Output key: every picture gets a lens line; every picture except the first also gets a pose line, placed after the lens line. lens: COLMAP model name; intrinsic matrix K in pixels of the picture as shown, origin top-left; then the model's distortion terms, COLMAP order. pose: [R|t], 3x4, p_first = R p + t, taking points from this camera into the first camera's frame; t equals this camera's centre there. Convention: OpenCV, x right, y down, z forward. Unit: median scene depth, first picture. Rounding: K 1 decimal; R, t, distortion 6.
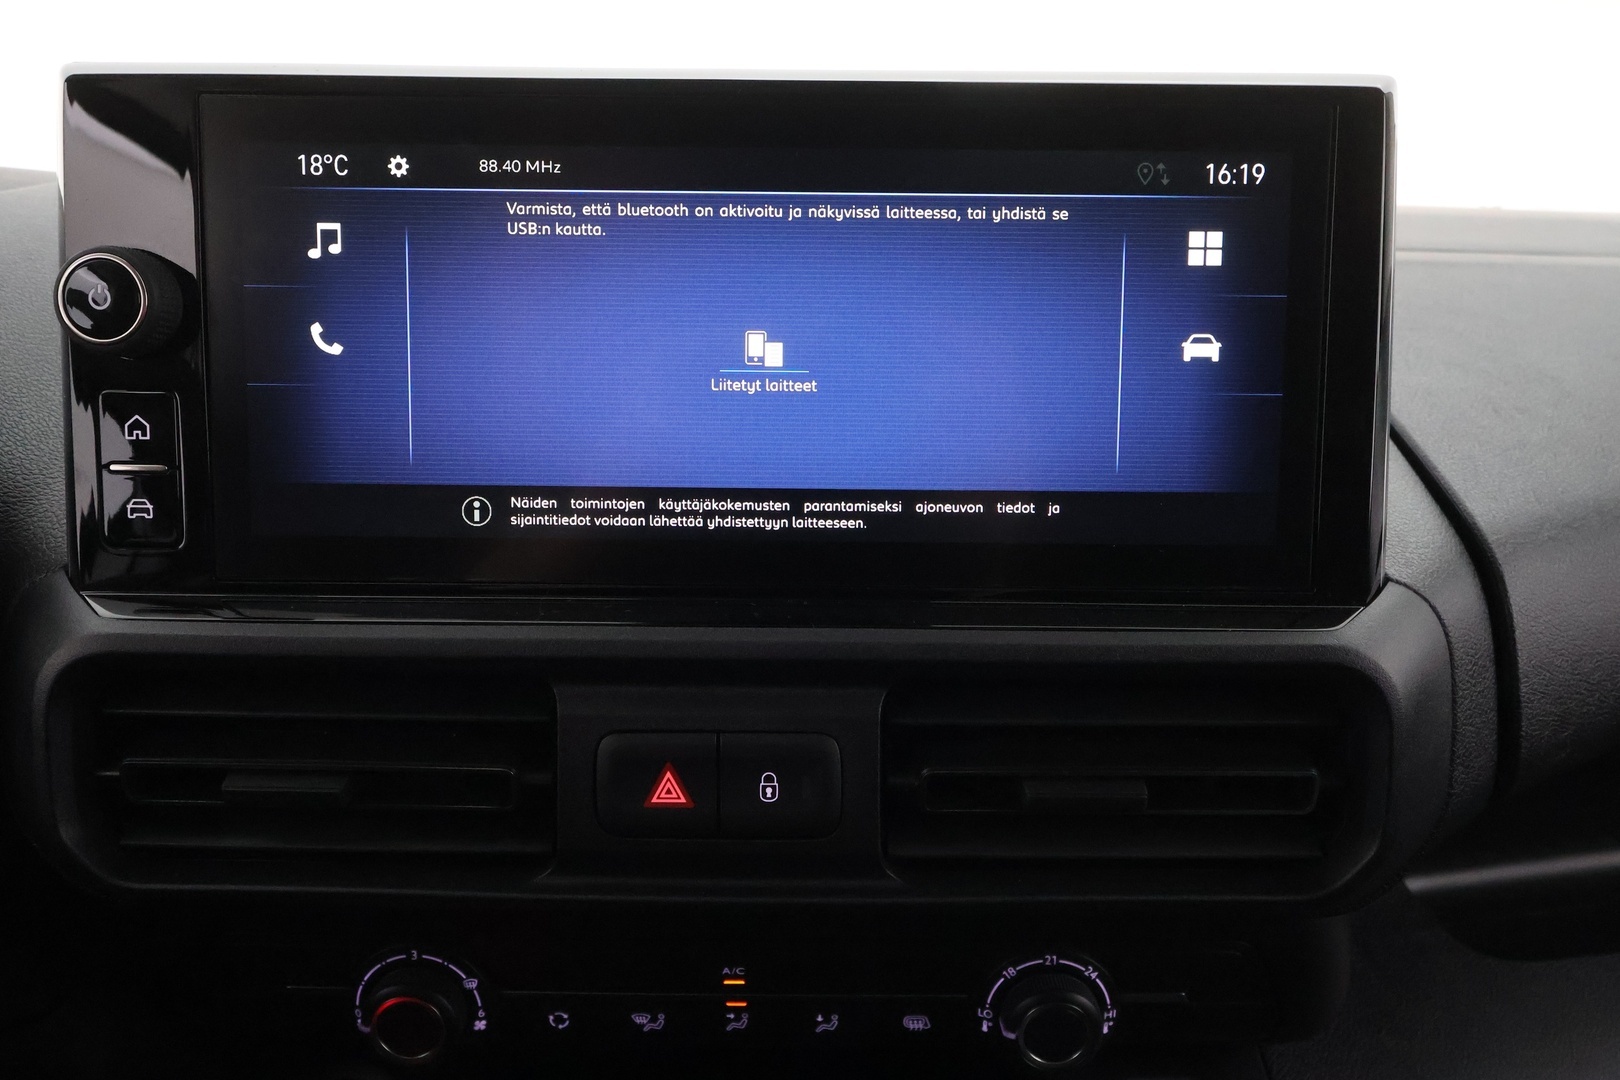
lens RADIAL K [[1300.4, 0, 811.1], [0, 1300.4, 539.0], [0, 0, 1]] dist [0.009083, 0.002180]
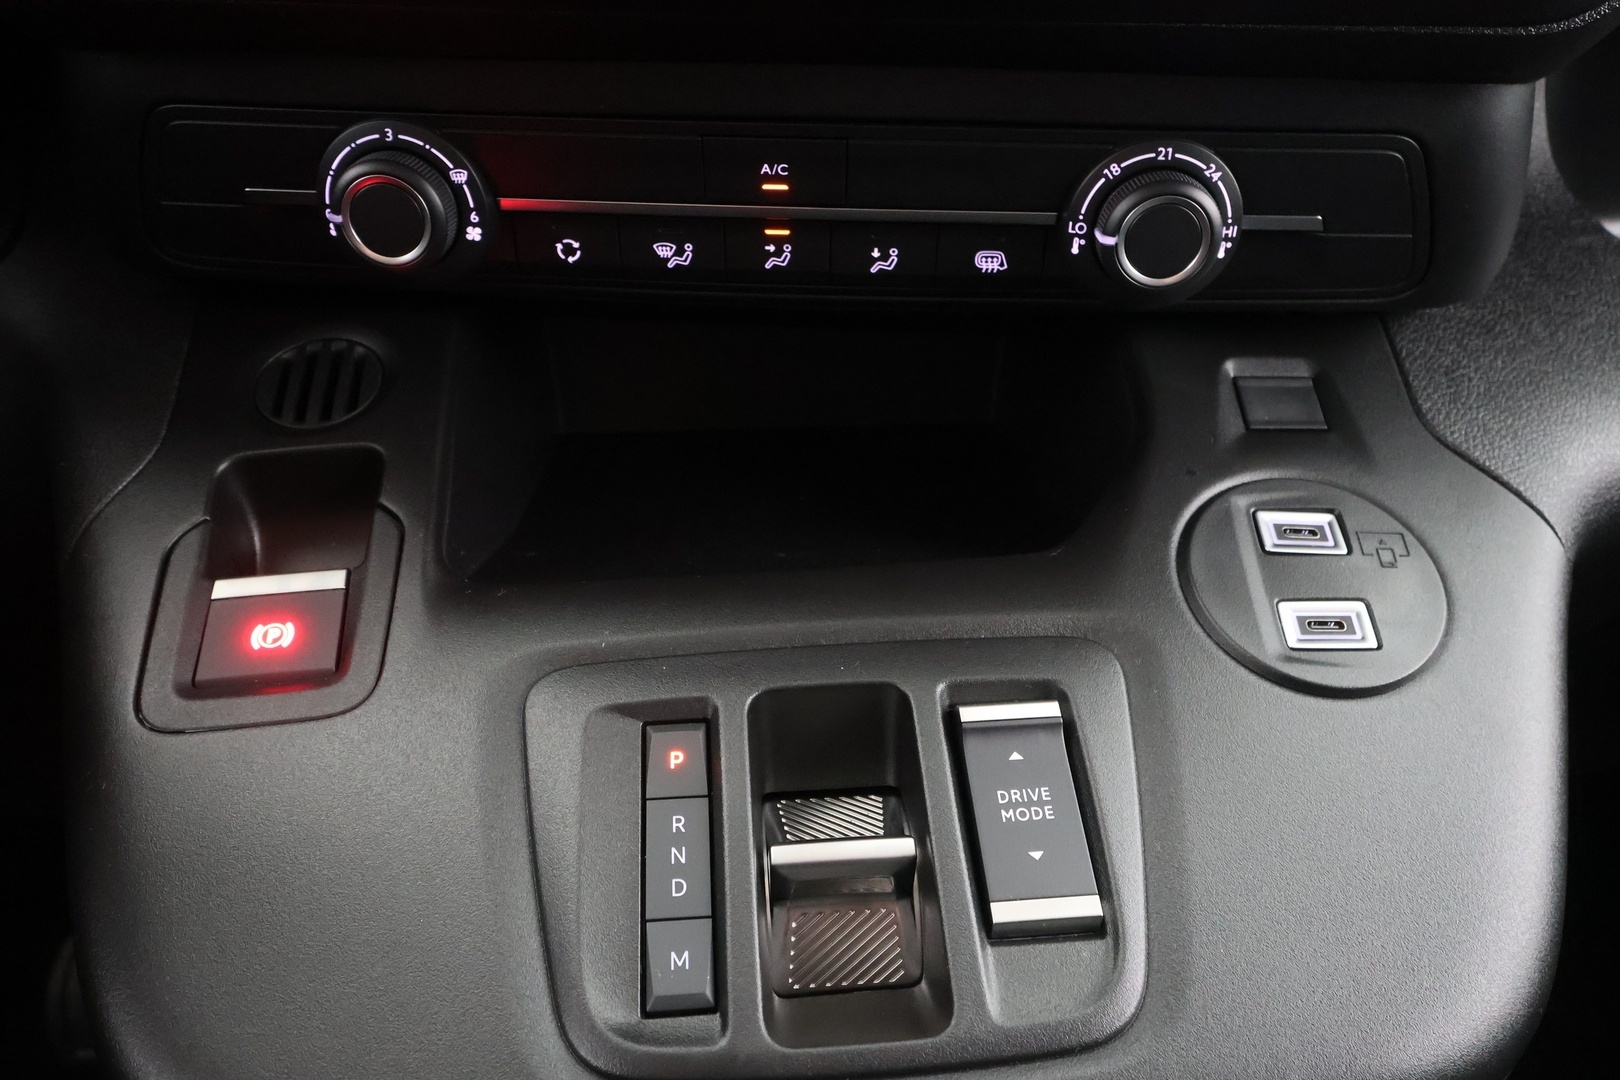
lens RADIAL K [[1300.4, 0, 808.4], [0, 1300.4, 541.4], [0, 0, 1]] dist [0.009083, 0.002180]
pose [[0.999236, 0.027136, -0.028121, -0.008563], [-0.018850, 0.965034, 0.261446, 0.342614], [0.034232, -0.260716, 0.964809, 0.143140]]
